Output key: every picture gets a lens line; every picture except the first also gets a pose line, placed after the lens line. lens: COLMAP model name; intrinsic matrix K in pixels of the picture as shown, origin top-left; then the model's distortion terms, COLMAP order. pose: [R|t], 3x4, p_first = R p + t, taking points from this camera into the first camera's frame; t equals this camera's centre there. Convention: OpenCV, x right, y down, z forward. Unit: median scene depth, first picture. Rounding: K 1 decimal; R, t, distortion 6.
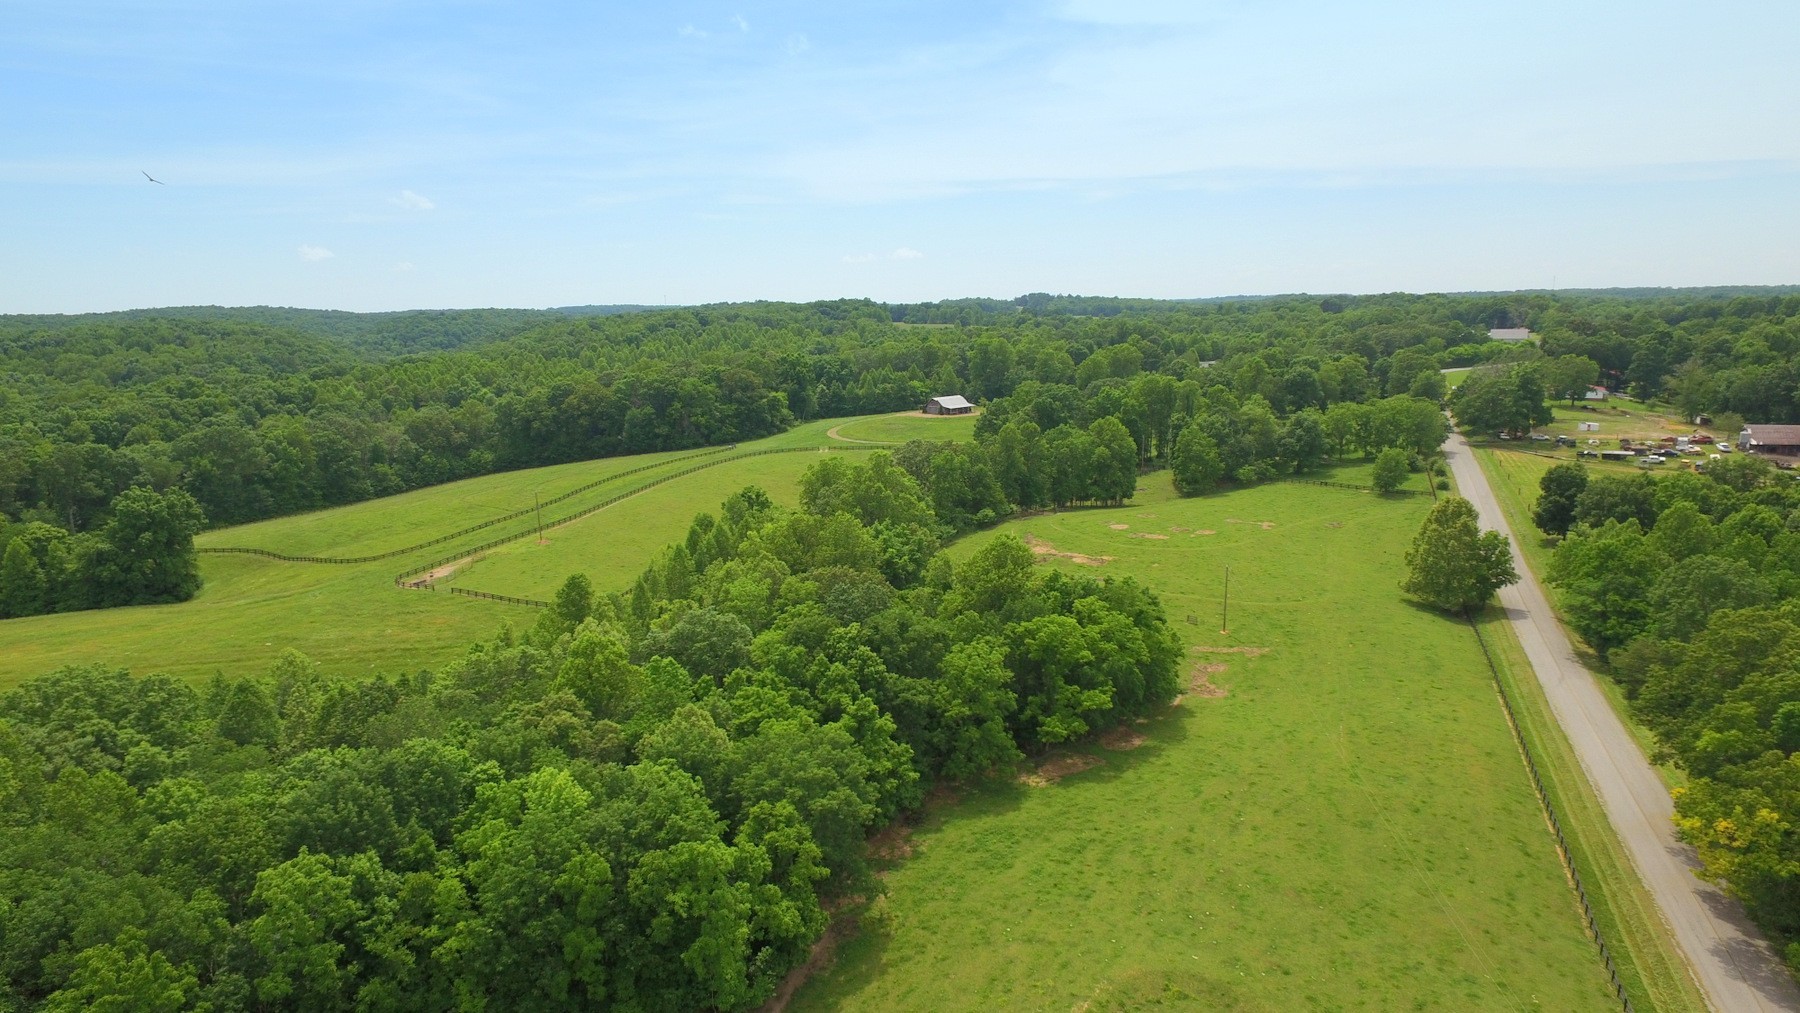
lens RADIAL K [[1038.4, 0, 897.3], [0, 1038.4, 509.5], [0, 0, 1]] dist [-0.009972, 0.011175]
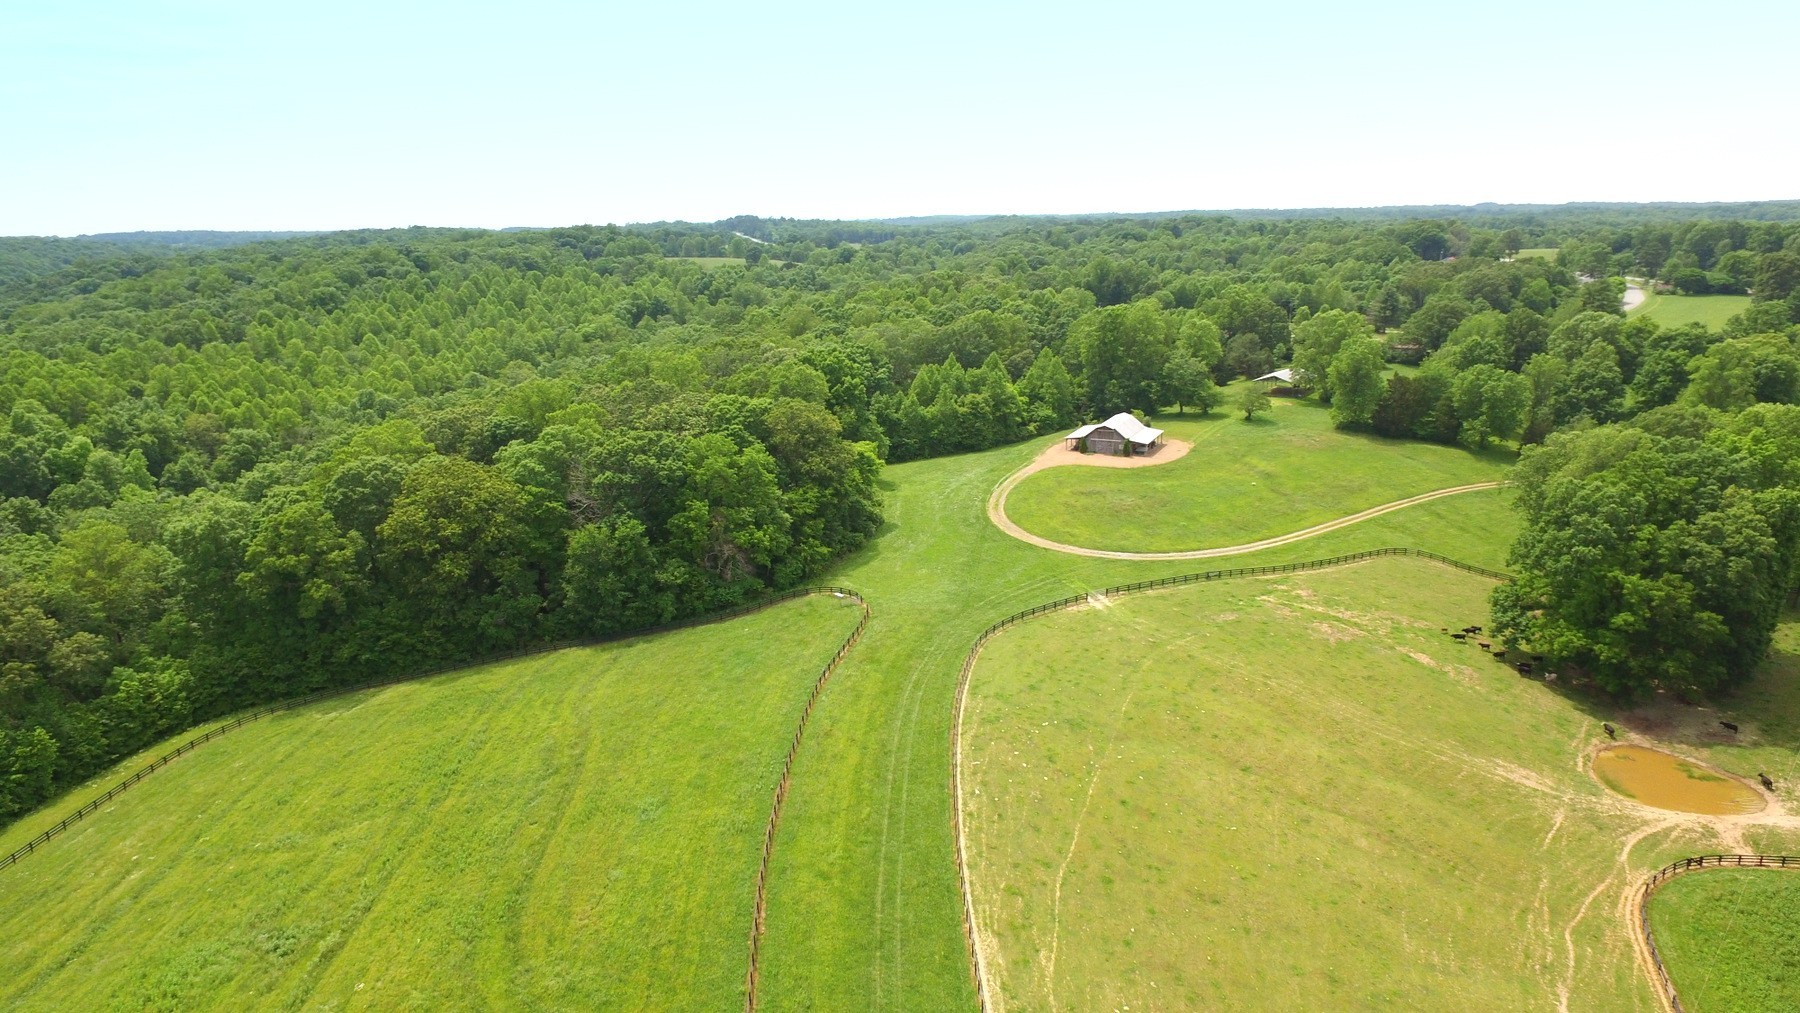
lens RADIAL K [[1038.4, 0, 897.3], [0, 1038.4, 509.5], [0, 0, 1]] dist [-0.009972, 0.011175]
pose [[0.942660, -0.093704, 0.320330, -0.757664], [0.069980, 0.993936, 0.084814, -0.363352], [-0.326335, -0.057534, 0.943501, 1.633870]]
